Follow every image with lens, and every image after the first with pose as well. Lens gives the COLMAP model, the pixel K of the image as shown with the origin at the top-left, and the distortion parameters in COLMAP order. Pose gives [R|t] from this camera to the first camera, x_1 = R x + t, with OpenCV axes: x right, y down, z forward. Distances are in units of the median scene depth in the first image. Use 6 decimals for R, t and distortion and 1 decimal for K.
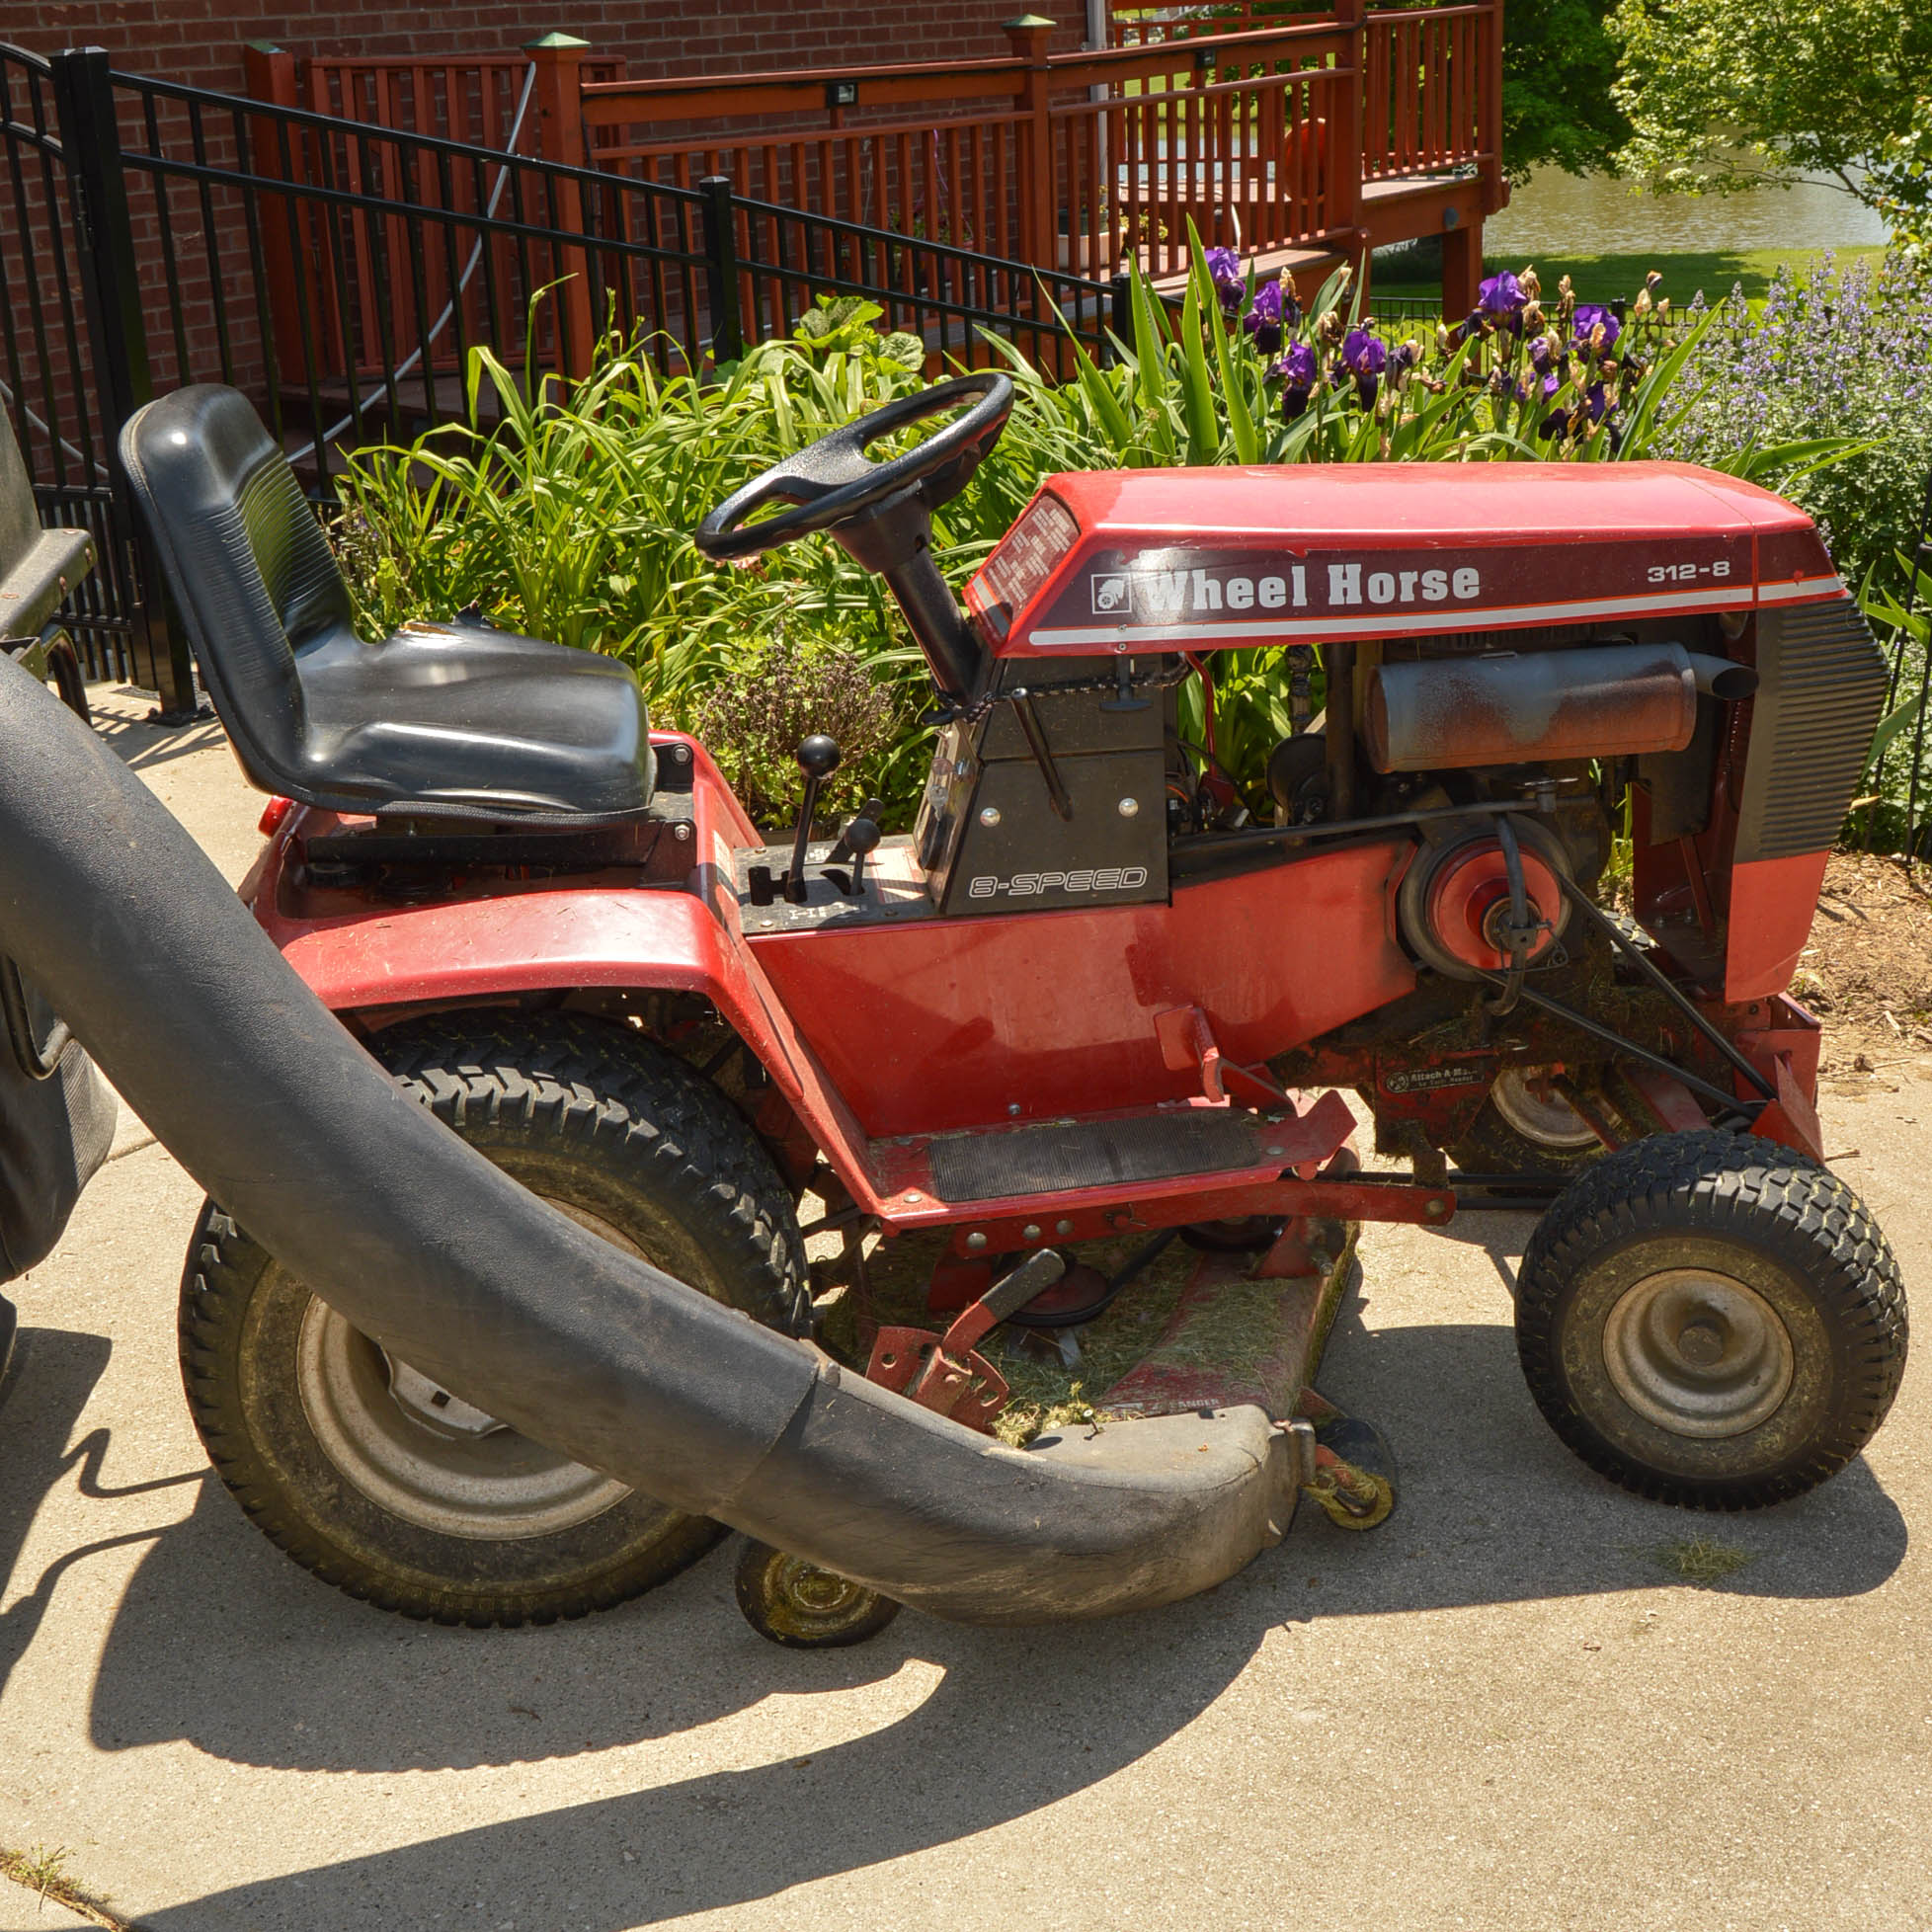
lens RADIAL K [[2699.4, 0, 962.9], [0, 2699.4, 969.6], [0, 0, 1]] dist [-0.115389, 0.000000]
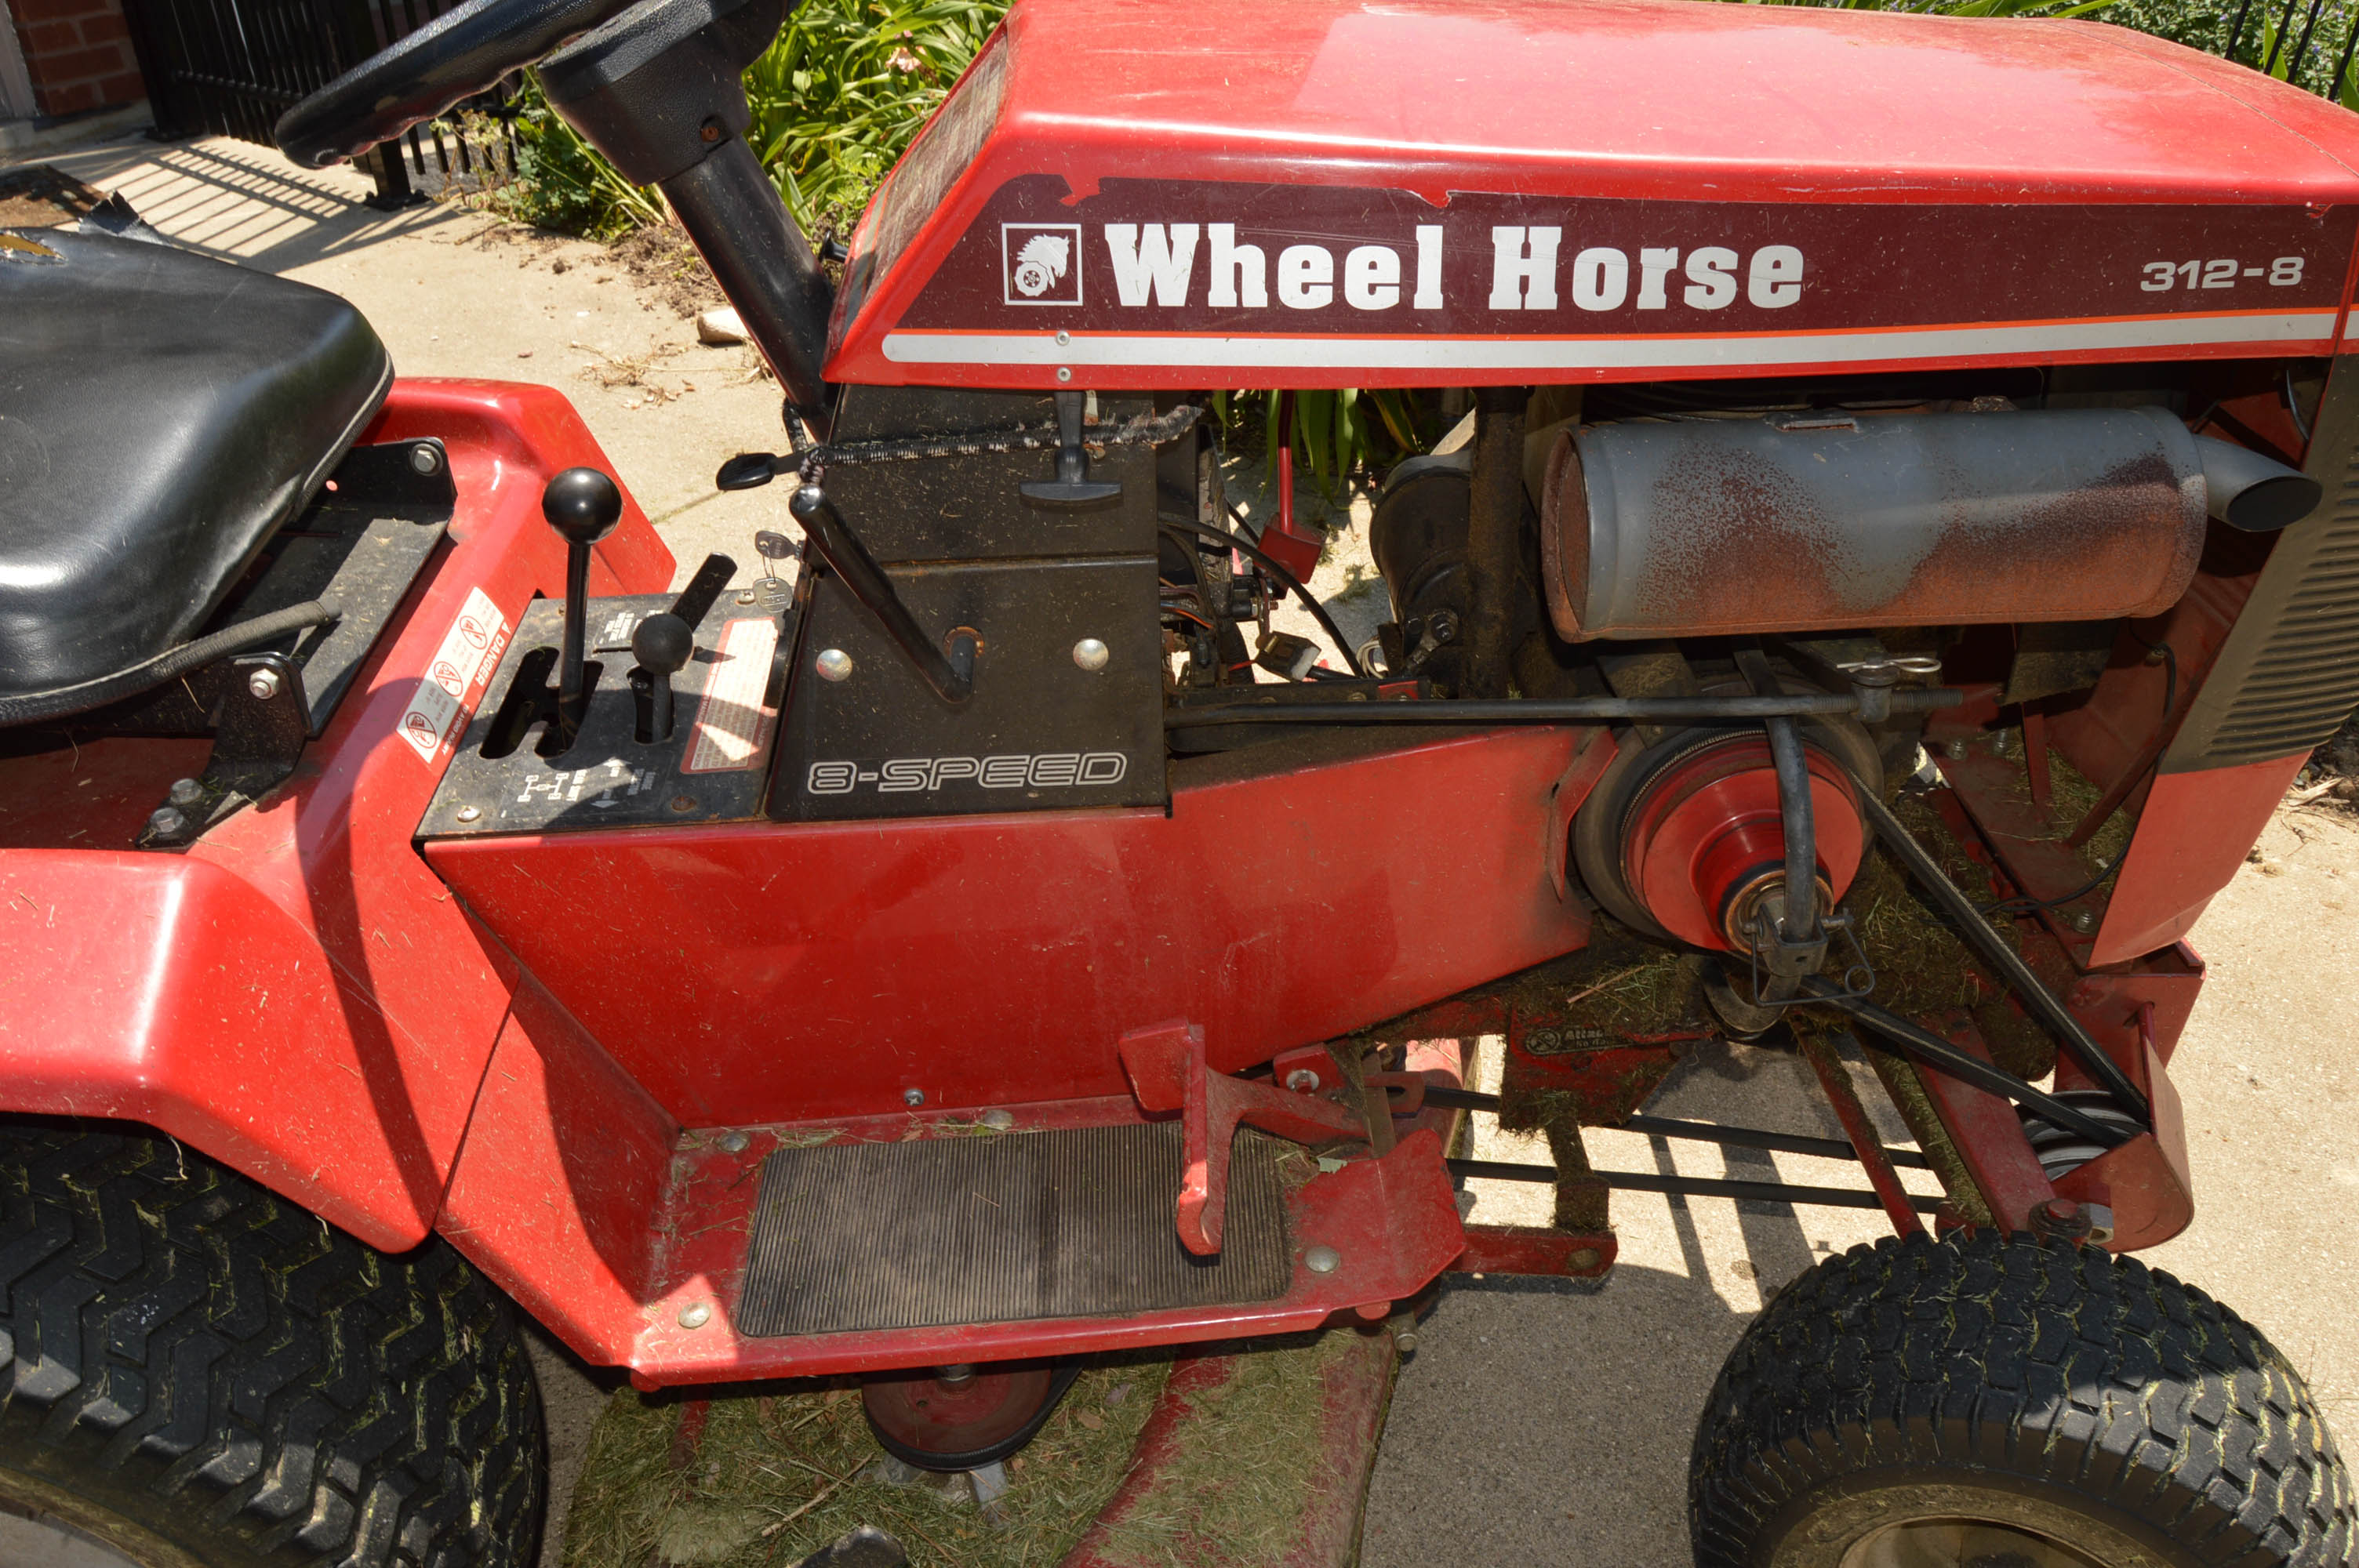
lens RADIAL K [[1825.0, 0, 1197.7], [0, 1825.0, 763.0], [0, 0, 1]] dist [-0.103576, 0.037138]
pose [[0.998918, 0.045131, -0.011193, 0.090648], [-0.041301, 0.971767, 0.232300, -0.128883], [0.021361, -0.231586, 0.972580, 0.659372]]
